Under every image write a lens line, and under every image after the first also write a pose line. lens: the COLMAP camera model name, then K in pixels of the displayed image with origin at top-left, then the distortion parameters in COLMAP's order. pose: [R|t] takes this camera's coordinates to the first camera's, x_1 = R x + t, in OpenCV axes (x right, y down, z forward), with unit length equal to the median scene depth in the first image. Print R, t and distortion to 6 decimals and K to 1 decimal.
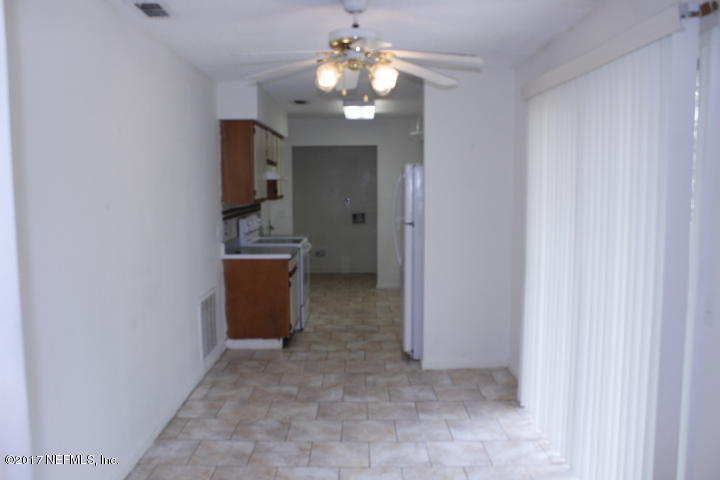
lens RADIAL K [[600.0, 0, 360.0], [0, 600.0, 240.0], [0, 0, 1]] dist [-0.163280, 0.139674]
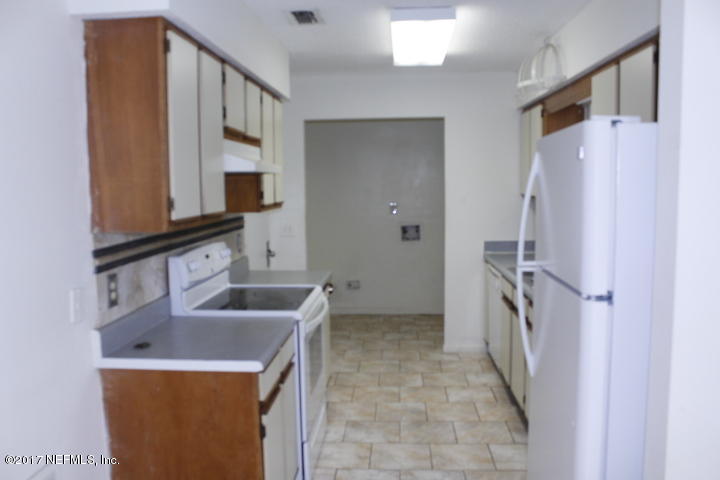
lens RADIAL K [[600.0, 0, 360.0], [0, 600.0, 240.0], [0, 0, 1]] dist [-0.163280, 0.139674]
pose [[0.997792, -0.001798, -0.066387, -0.022403], [0.002012, 0.999993, 0.003170, -0.048021], [0.066381, -0.003296, 0.997789, 0.527146]]
